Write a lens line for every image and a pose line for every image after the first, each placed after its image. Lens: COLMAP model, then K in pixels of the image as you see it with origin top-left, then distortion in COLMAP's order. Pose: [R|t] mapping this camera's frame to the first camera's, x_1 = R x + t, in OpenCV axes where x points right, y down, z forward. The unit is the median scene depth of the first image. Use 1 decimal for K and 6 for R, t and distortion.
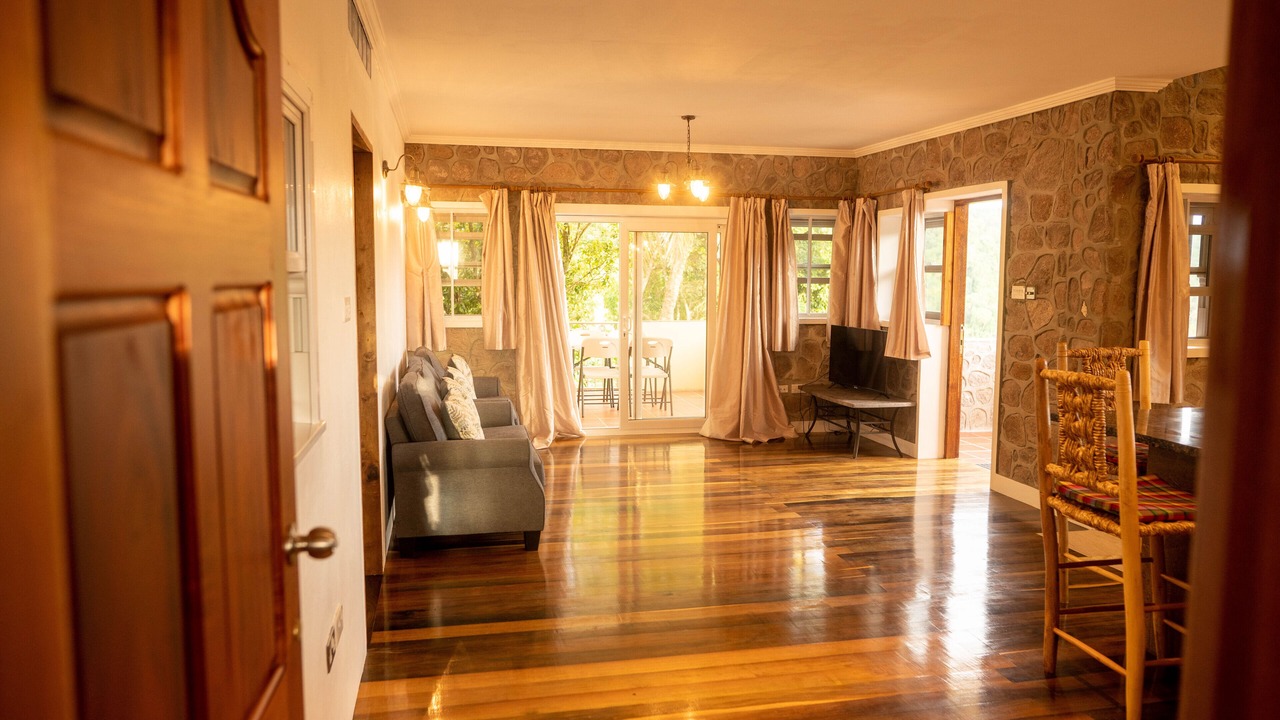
lens RADIAL K [[894.1, 0, 642.6], [0, 894.1, 359.0], [0, 0, 1]] dist [-0.047839, 0.046464]
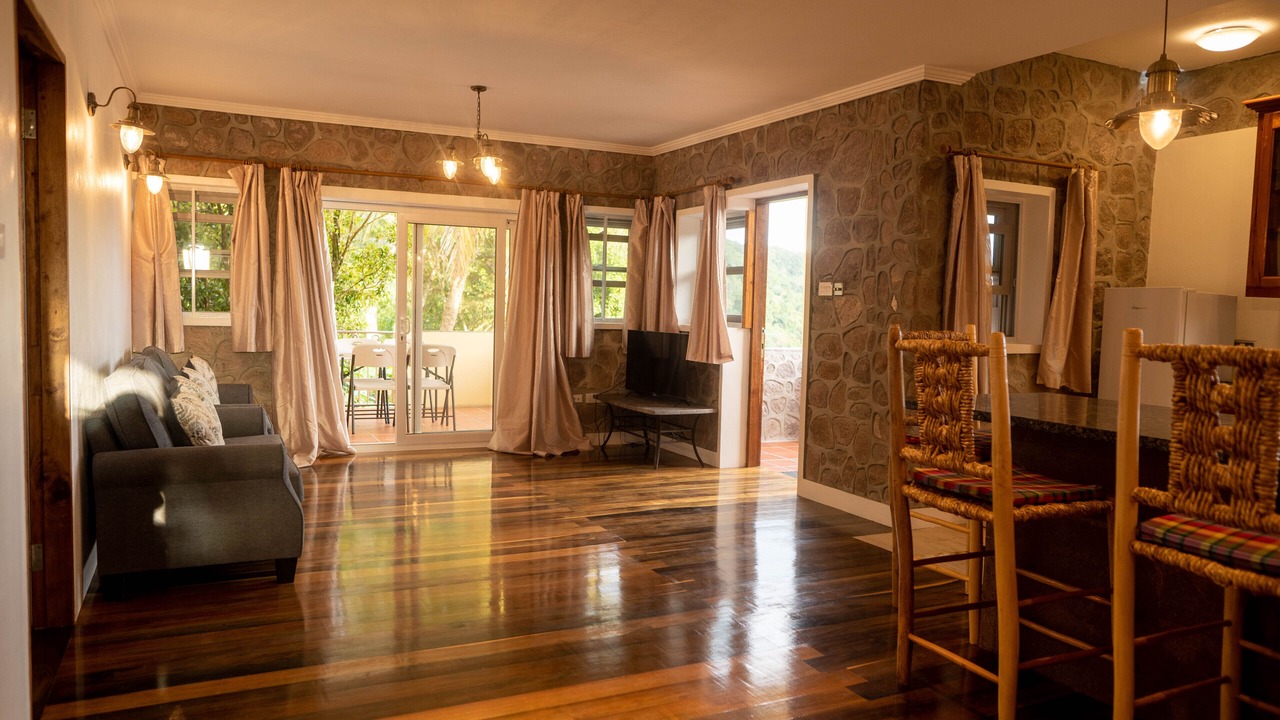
lens RADIAL K [[894.1, 0, 642.6], [0, 894.1, 359.0], [0, 0, 1]] dist [-0.047839, 0.046464]
pose [[0.969683, 0.005135, 0.244312, -0.006234], [0.002773, 0.999484, -0.032012, 0.030949], [-0.244350, 0.031719, 0.969168, 0.107933]]
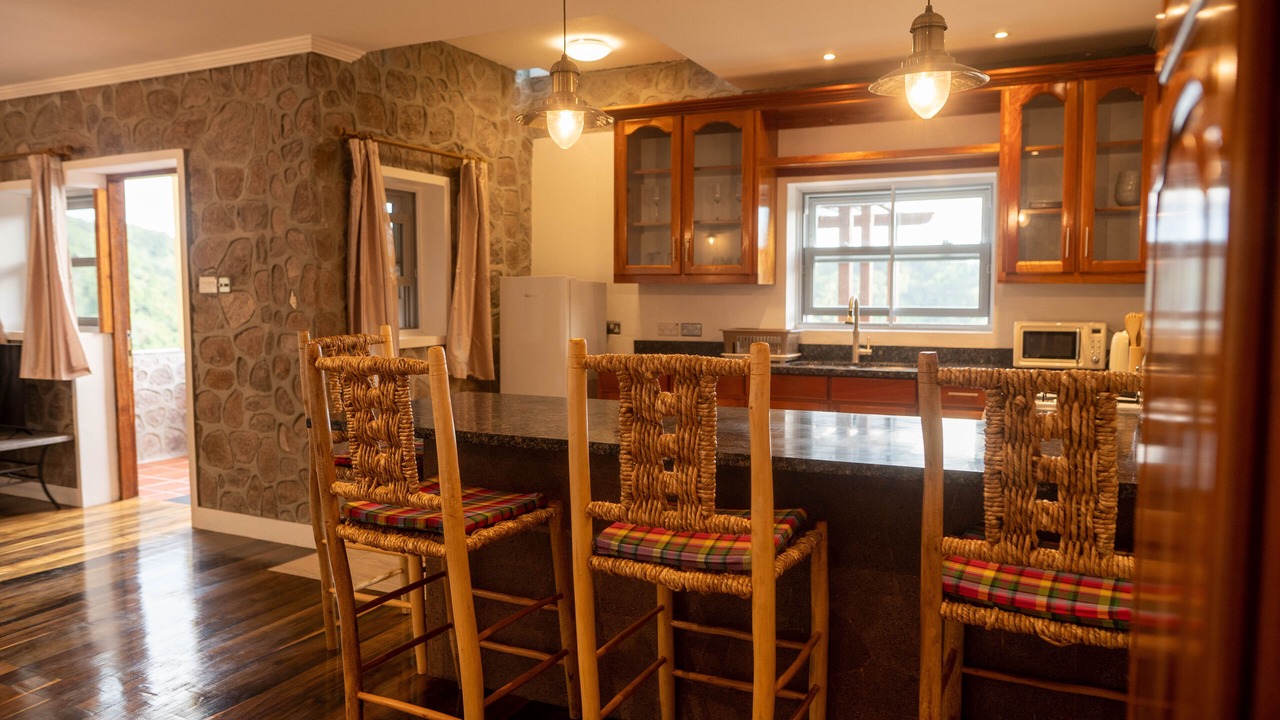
lens RADIAL K [[894.1, 0, 640.0], [0, 894.1, 360.0], [0, 0, 1]] dist [-0.059430, 0.052919]
pose [[0.613236, -0.066628, 0.787084, 0.016196], [0.082106, 0.996415, 0.020378, 0.010890], [-0.785621, 0.052128, 0.616509, 0.174549]]
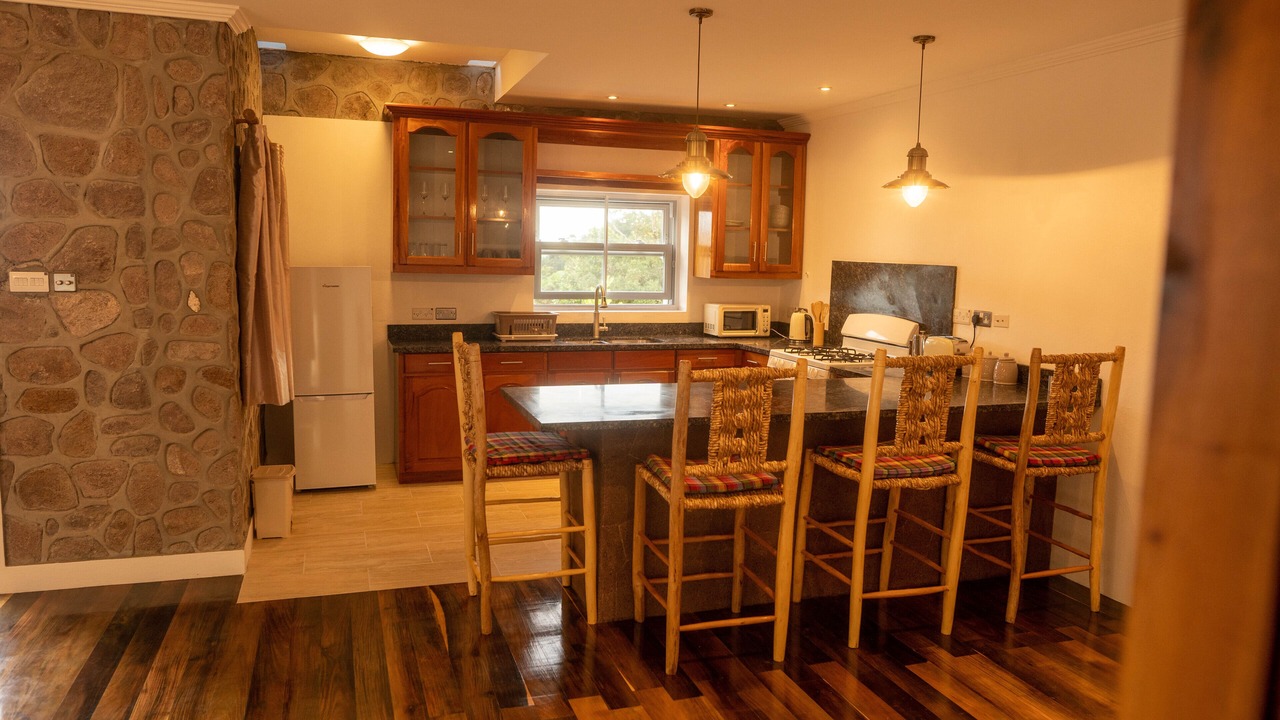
lens RADIAL K [[885.1, 0, 639.3], [0, 885.1, 356.2], [0, 0, 1]] dist [-0.049119, 0.039873]
pose [[-0.115070, -0.127030, 0.985202, -0.256690], [0.071889, 0.988124, 0.135803, -0.074011], [-0.990753, 0.086452, -0.104571, 0.615082]]
